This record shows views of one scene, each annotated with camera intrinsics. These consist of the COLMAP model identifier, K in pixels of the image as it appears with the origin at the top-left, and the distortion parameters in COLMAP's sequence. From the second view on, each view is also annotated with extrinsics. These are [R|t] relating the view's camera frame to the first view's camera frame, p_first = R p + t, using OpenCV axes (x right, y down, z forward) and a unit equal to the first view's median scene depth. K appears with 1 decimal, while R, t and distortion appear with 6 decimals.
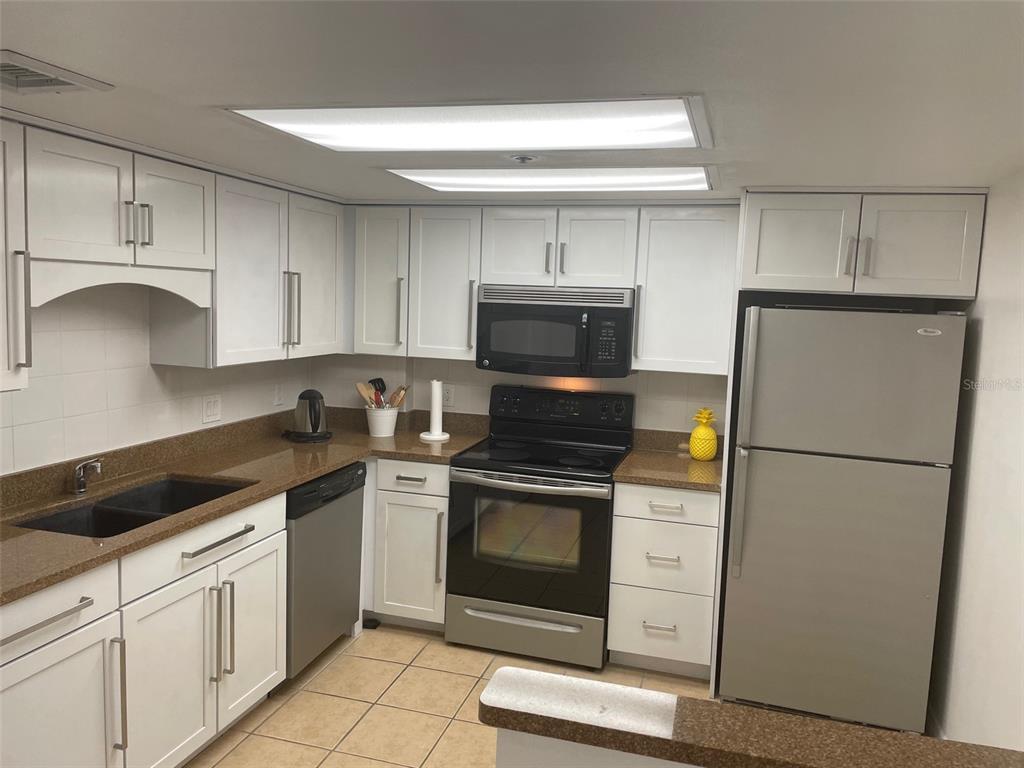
lens RADIAL K [[784.3, 0, 512.0], [0, 784.3, 384.0], [0, 0, 1]] dist [-0.003181, -0.000324]
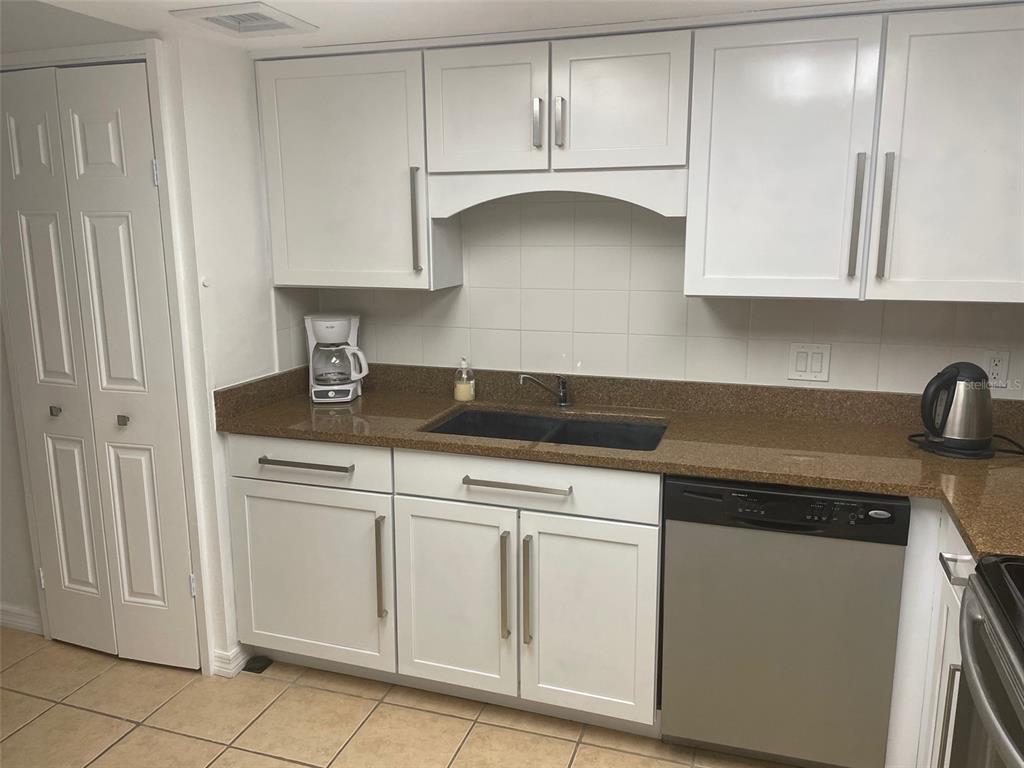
lens RADIAL K [[820.5, 0, 512.0], [0, 820.5, 384.0], [0, 0, 1]] dist [0.068422, 0.000043]
pose [[-0.045104, 0.169497, -0.984498, 0.461760], [-0.107675, 0.978935, 0.173473, -0.062761], [0.993163, 0.113830, -0.025903, 0.913271]]
